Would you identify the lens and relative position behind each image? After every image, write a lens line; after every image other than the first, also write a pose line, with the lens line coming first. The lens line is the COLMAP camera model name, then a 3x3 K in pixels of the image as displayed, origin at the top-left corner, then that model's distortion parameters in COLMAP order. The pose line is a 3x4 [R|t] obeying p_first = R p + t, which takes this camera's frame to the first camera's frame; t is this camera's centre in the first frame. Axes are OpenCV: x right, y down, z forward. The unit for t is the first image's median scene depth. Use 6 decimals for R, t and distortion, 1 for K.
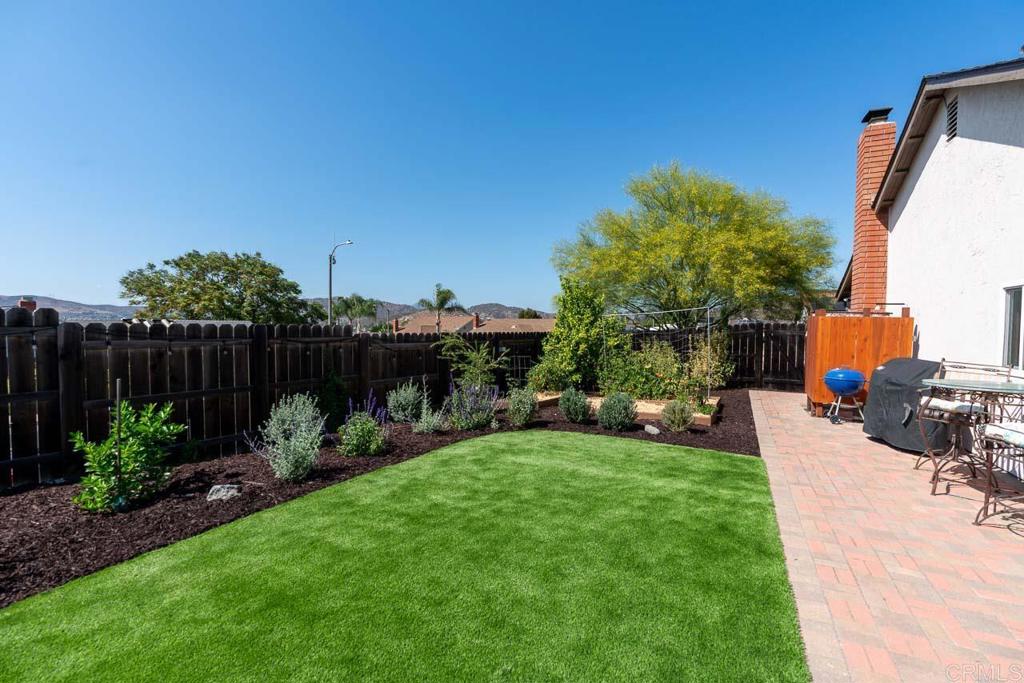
lens RADIAL K [[468.0, 0, 508.5], [0, 468.0, 341.7], [0, 0, 1]] dist [-0.003915, -0.000469]
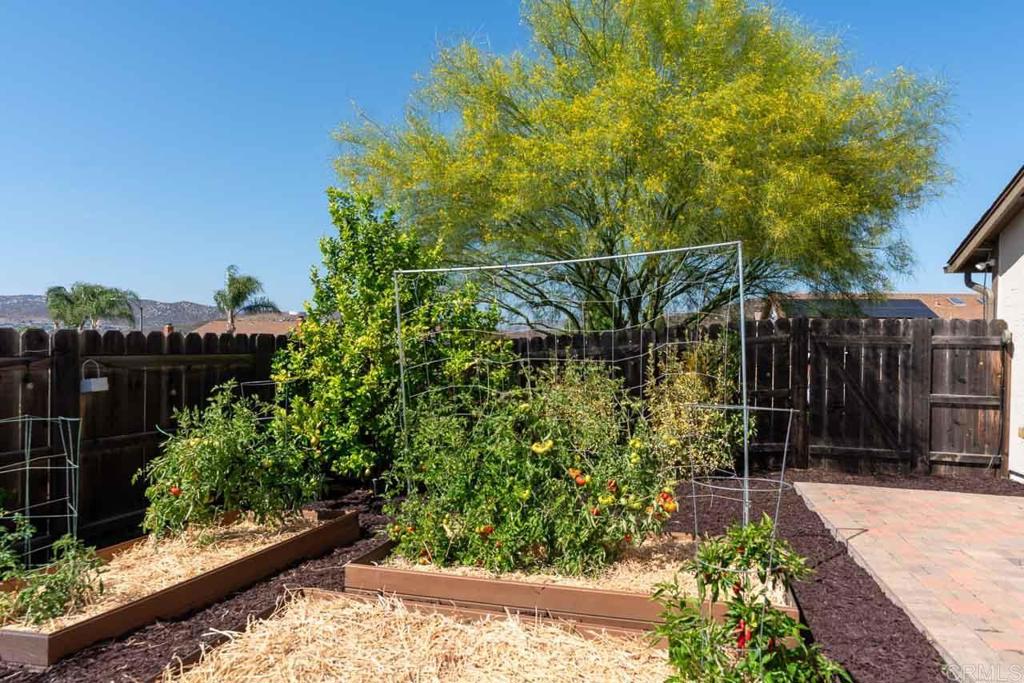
lens RADIAL K [[630.1, 0, 509.0], [0, 630.1, 338.4], [0, 0, 1]] dist [0.003912, 0.002875]
pose [[0.979248, 0.007001, 0.202543, 0.121376], [0.000343, 0.999344, -0.036204, 0.000347], [-0.202664, 0.035523, 0.978604, 0.378168]]
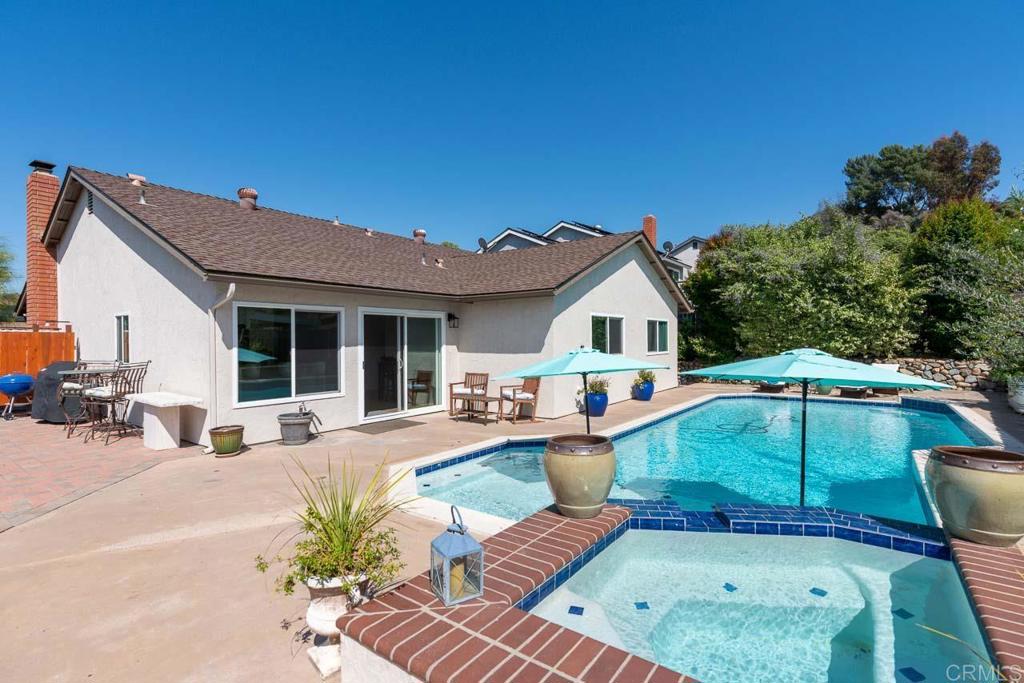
lens RADIAL K [[468.0, 0, 508.5], [0, 468.0, 341.7], [0, 0, 1]] dist [-0.003915, -0.000469]
pose [[0.167424, -0.017527, 0.985729, -0.248862], [0.043578, 0.998996, 0.010361, 0.015412], [-0.984921, 0.041221, 0.168019, -0.448657]]
